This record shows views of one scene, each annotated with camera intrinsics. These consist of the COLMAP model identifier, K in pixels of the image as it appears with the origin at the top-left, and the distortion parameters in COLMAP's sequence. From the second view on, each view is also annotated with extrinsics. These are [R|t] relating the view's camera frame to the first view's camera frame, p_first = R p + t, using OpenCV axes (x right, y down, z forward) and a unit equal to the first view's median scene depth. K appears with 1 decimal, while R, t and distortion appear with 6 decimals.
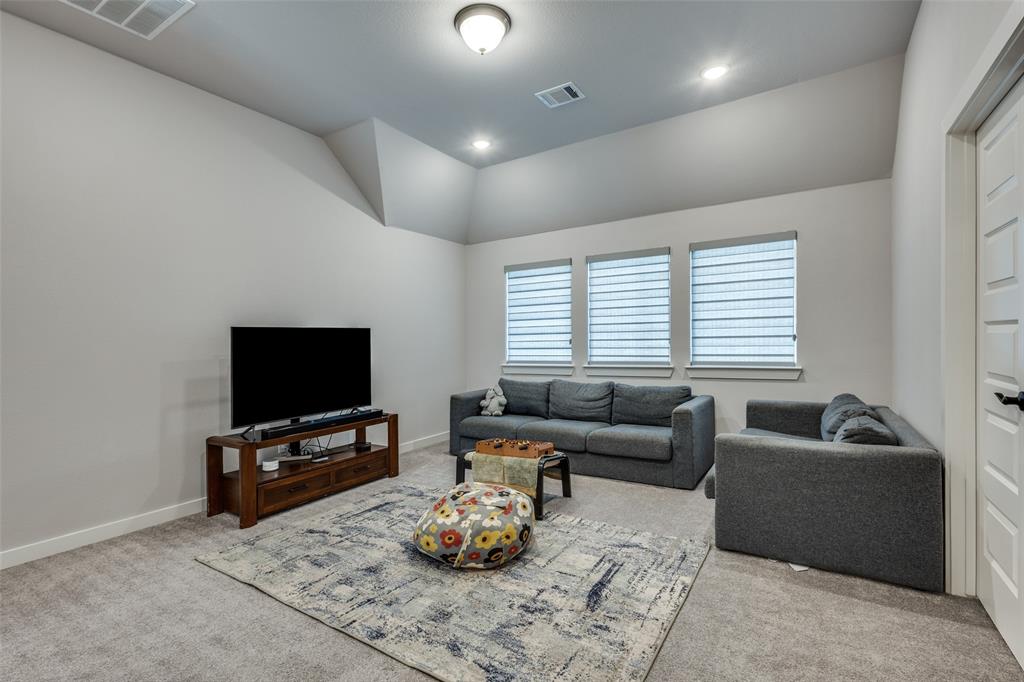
lens RADIAL K [[479.4, 0, 512.0], [0, 479.4, 341.0], [0, 0, 1]] dist [0.007801, 0.000115]
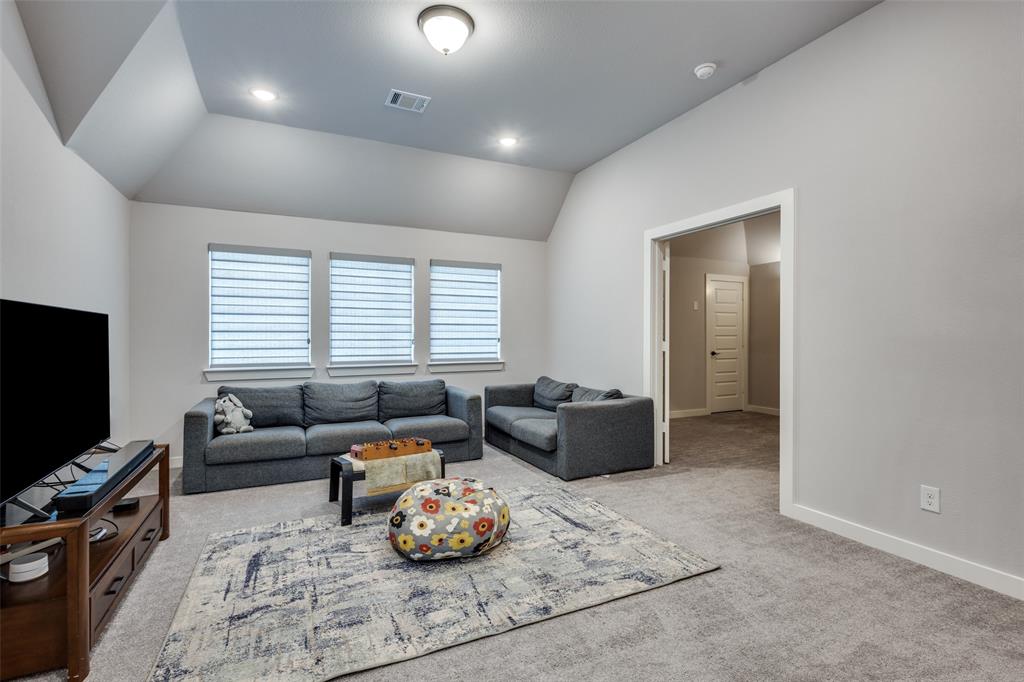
lens RADIAL K [[473.7, 0, 515.4], [0, 473.7, 345.7], [0, 0, 1]] dist [0.007821, -0.000048]
pose [[0.520944, 0.005324, 0.853574, -0.772573], [-0.006080, 0.999978, -0.002527, 0.017314], [-0.853569, -0.003873, 0.520965, 0.322289]]
